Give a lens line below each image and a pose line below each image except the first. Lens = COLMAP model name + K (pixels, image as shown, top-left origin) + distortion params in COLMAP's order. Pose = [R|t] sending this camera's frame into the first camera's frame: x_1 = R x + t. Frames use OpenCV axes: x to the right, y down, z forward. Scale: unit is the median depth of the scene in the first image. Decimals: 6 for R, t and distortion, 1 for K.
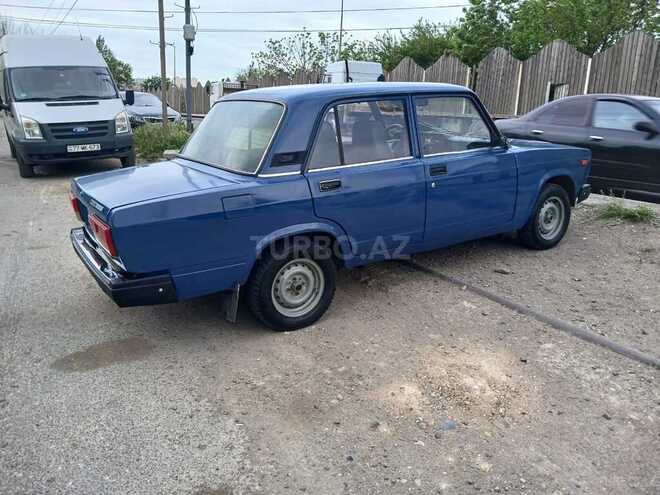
lens RADIAL K [[524.4, 0, 328.0], [0, 524.4, 236.2], [0, 0, 1]] dist [0.005523, -0.003038]
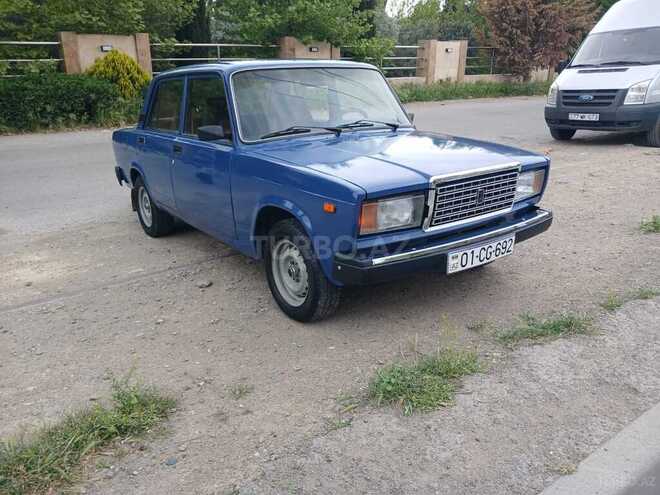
lens RADIAL K [[527.6, 0, 336.2], [0, 527.6, 237.9], [0, 0, 1]] dist [0.003791, -0.003703]
pose [[0.062796, 0.310384, -0.948535, 1.414514], [-0.237864, 0.927677, 0.287811, -0.374463], [0.969266, 0.207549, 0.132084, 1.337836]]
